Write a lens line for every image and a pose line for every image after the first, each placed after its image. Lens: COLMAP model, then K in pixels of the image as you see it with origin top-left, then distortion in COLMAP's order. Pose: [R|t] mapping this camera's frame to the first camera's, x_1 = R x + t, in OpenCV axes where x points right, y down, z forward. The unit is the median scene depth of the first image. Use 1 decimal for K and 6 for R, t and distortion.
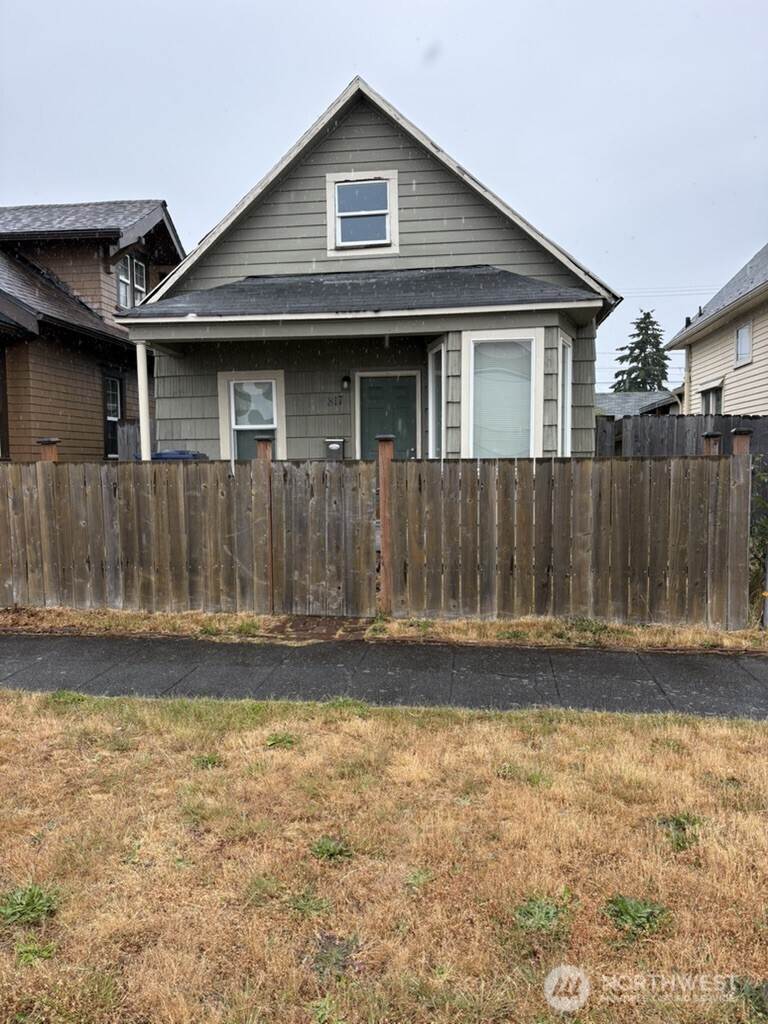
lens RADIAL K [[771.2, 0, 384.8], [0, 771.2, 513.5], [0, 0, 1]] dist [0.020457, -0.014249]
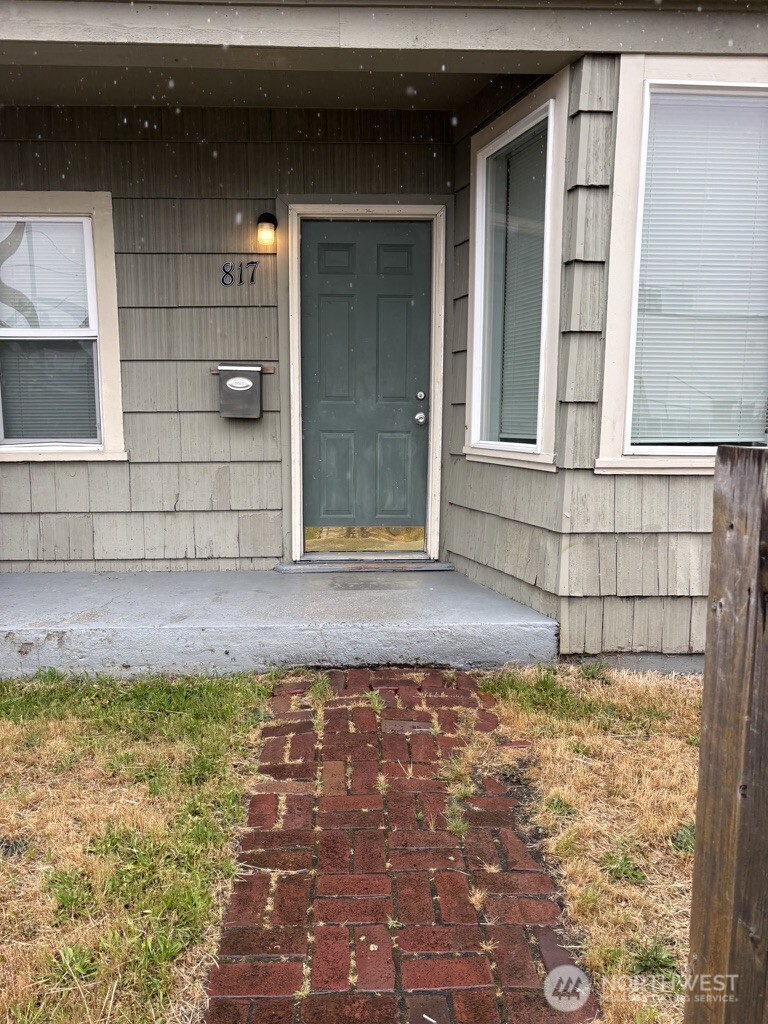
lens RADIAL K [[771.2, 0, 382.7], [0, 771.2, 514.4], [0, 0, 1]] dist [0.020457, -0.014249]
pose [[0.986019, -0.008489, 0.166415, -0.059747], [-0.002239, 0.997936, 0.064171, -0.043234], [-0.166616, -0.063647, 0.983965, 0.574563]]
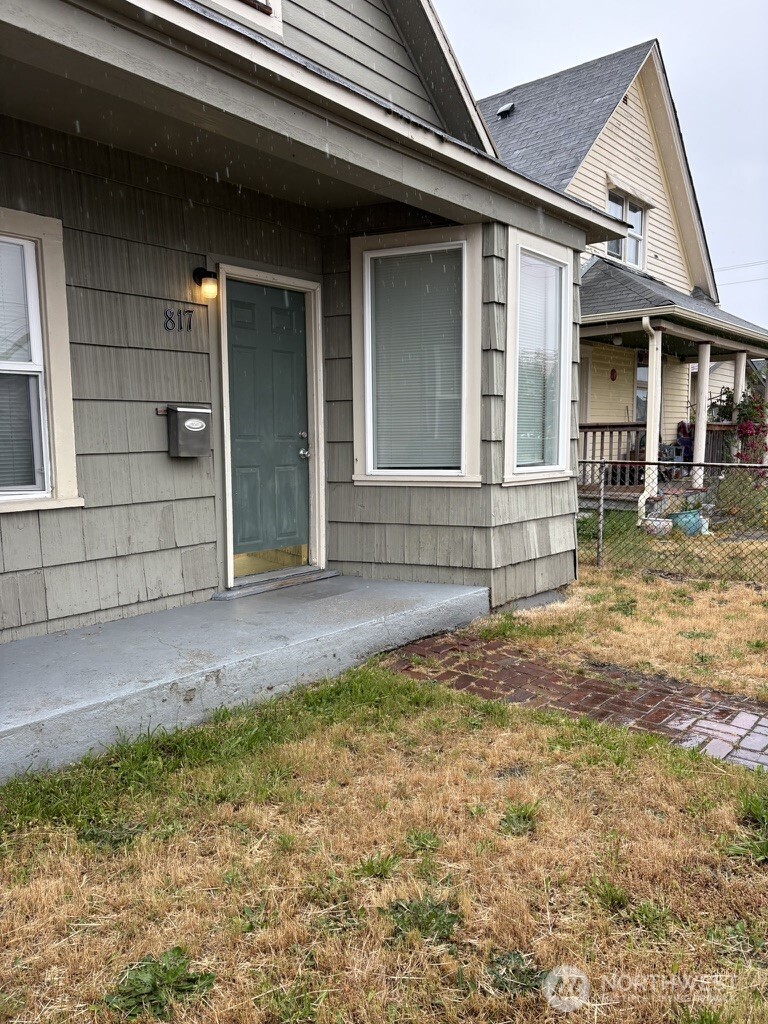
lens RADIAL K [[771.2, 0, 388.6], [0, 771.2, 515.6], [0, 0, 1]] dist [0.020457, -0.014249]
pose [[0.533394, -0.078614, 0.842206, -0.388405], [0.061186, 0.996649, 0.054279, -0.052675], [-0.843651, 0.022579, 0.536417, 0.677851]]
